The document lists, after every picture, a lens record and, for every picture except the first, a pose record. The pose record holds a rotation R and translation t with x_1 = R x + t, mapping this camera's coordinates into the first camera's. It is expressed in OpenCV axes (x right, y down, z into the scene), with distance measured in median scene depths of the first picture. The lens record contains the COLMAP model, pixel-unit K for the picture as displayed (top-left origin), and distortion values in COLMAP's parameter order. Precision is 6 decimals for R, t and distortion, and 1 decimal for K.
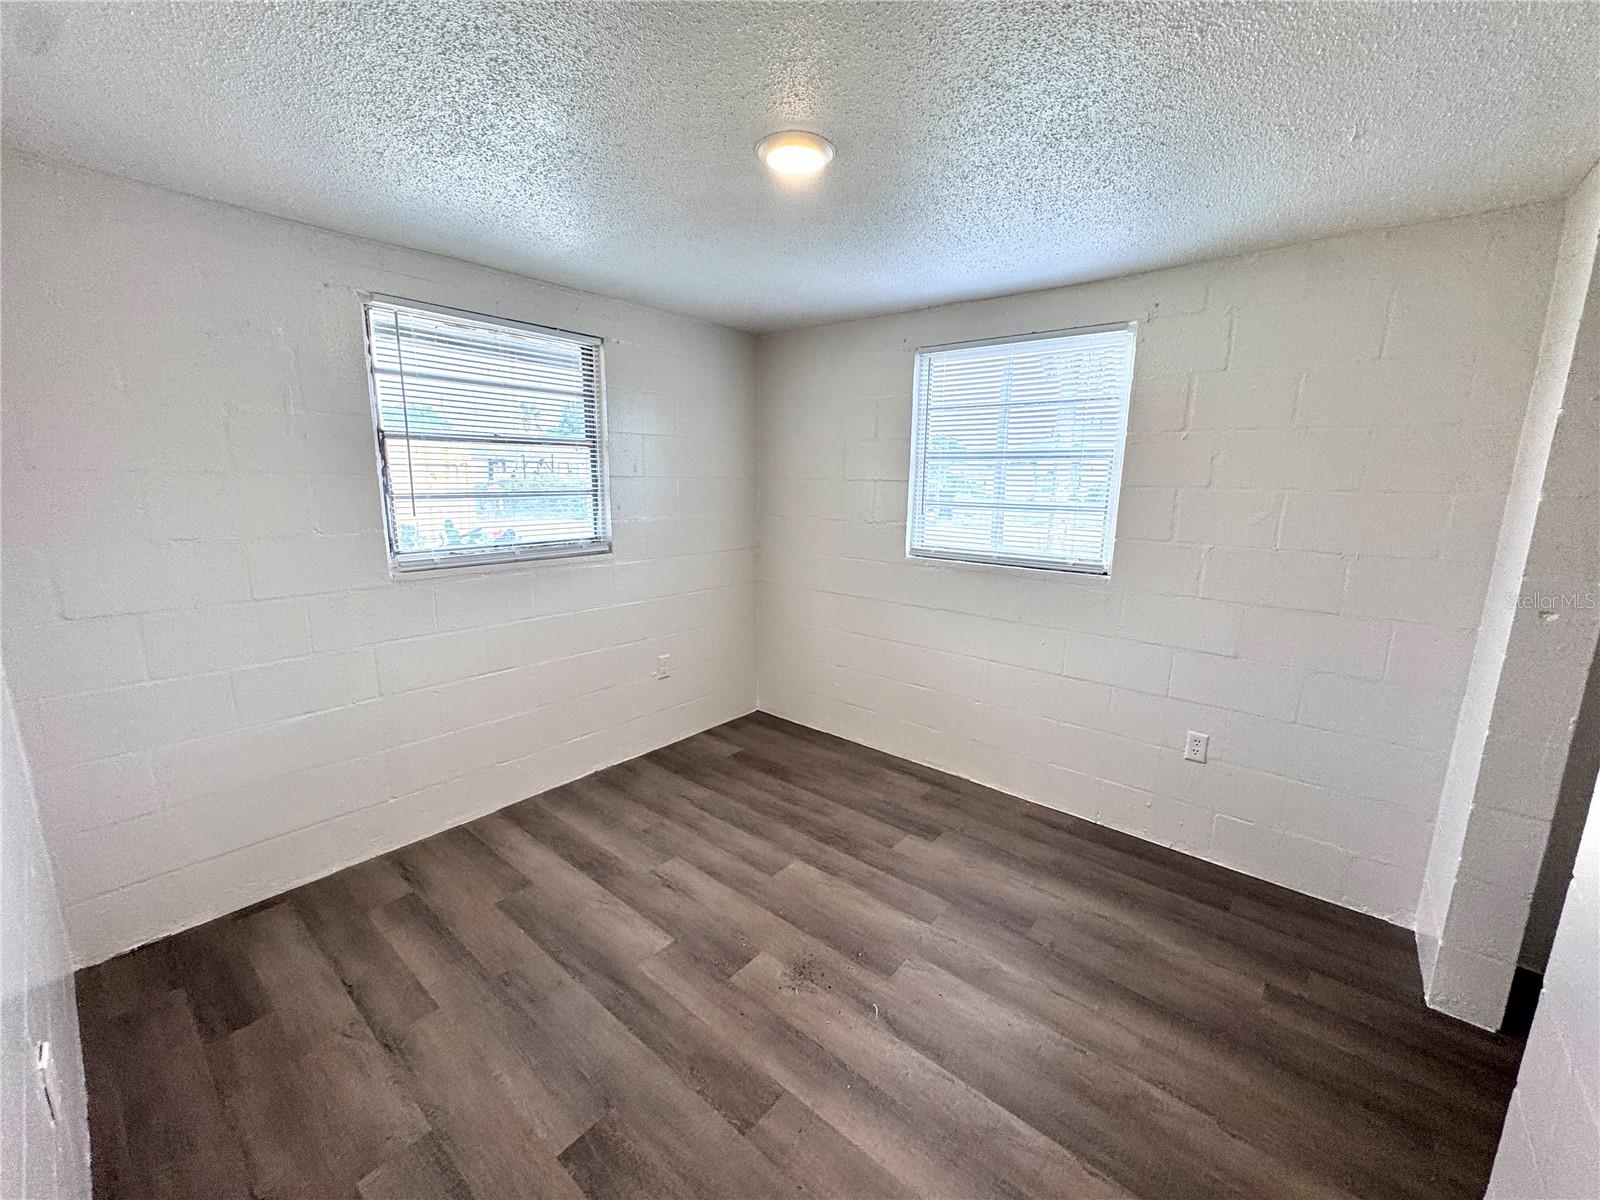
lens RADIAL K [[641.6, 0, 792.7], [0, 641.6, 602.3], [0, 0, 1]] dist [-0.002329, 0.000109]
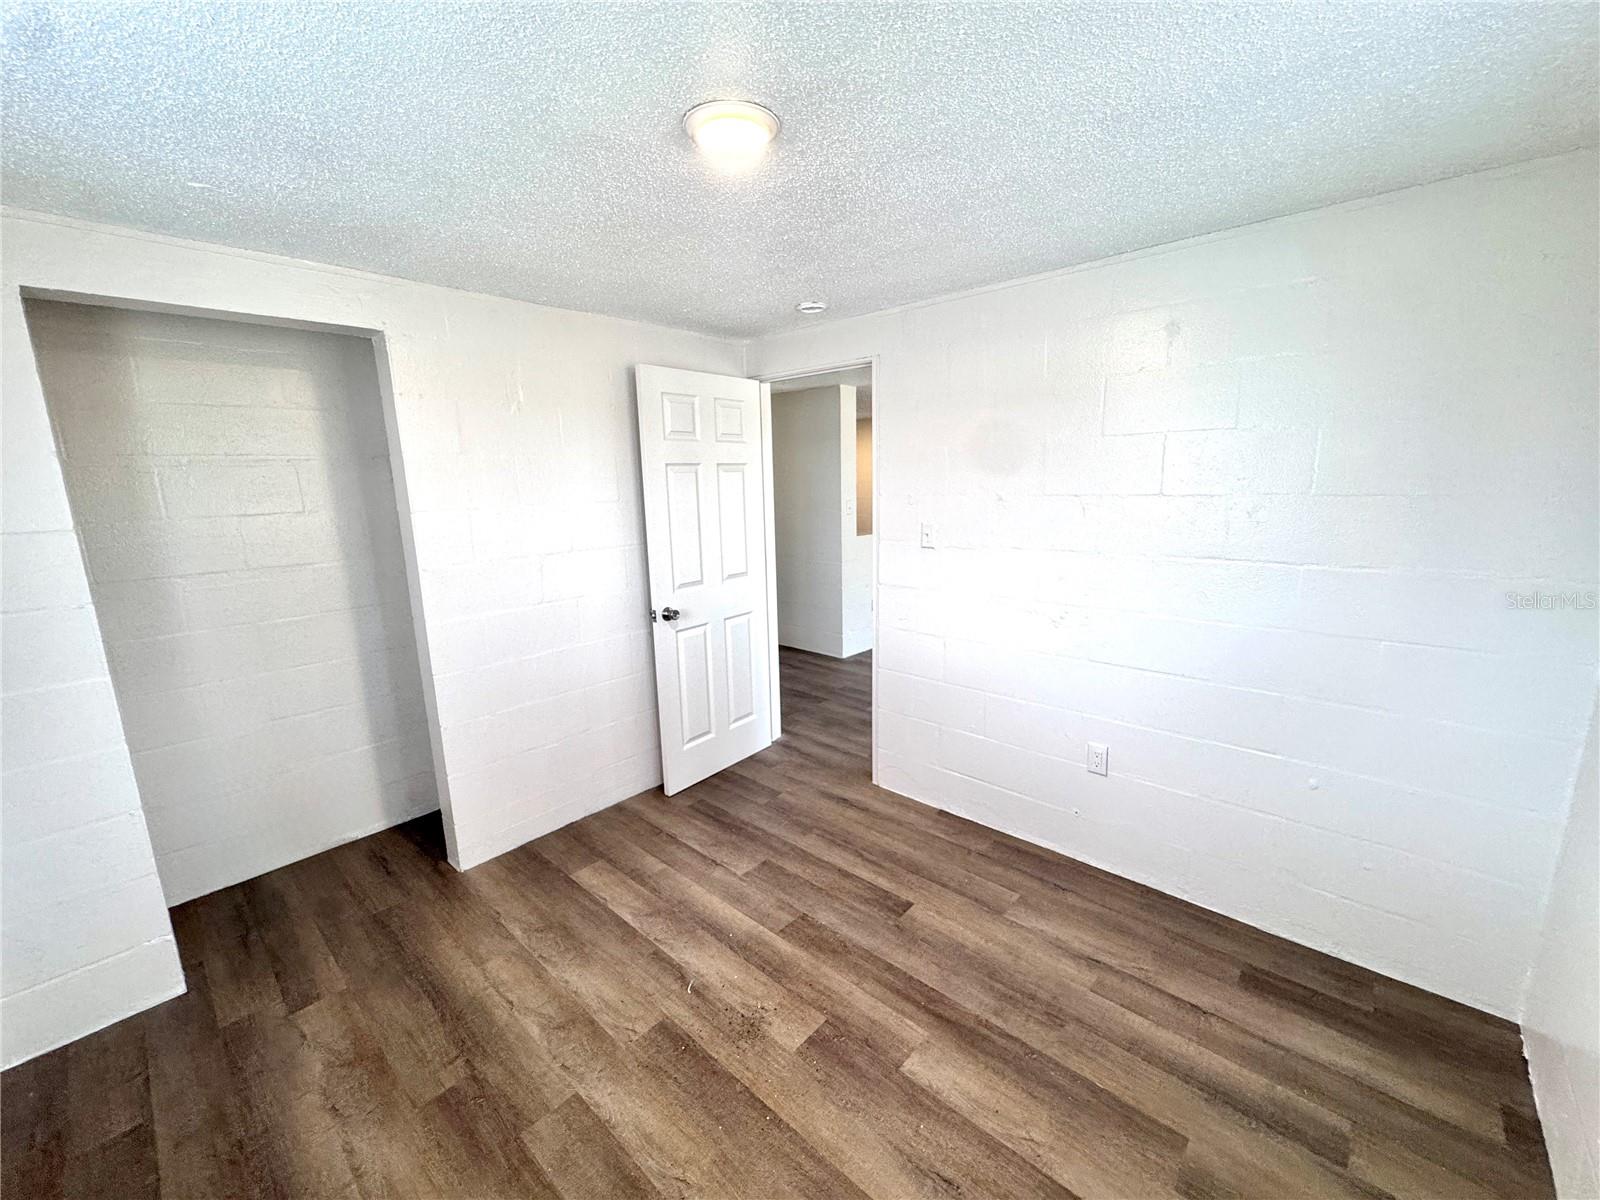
lens RADIAL K [[641.6, 0, 793.7], [0, 641.6, 606.4], [0, 0, 1]] dist [-0.002329, 0.000109]
pose [[-0.999202, 0.001322, 0.039916, -0.091453], [0.016904, 0.919513, 0.392695, -0.390108], [-0.036184, 0.393057, -0.918802, 1.712397]]
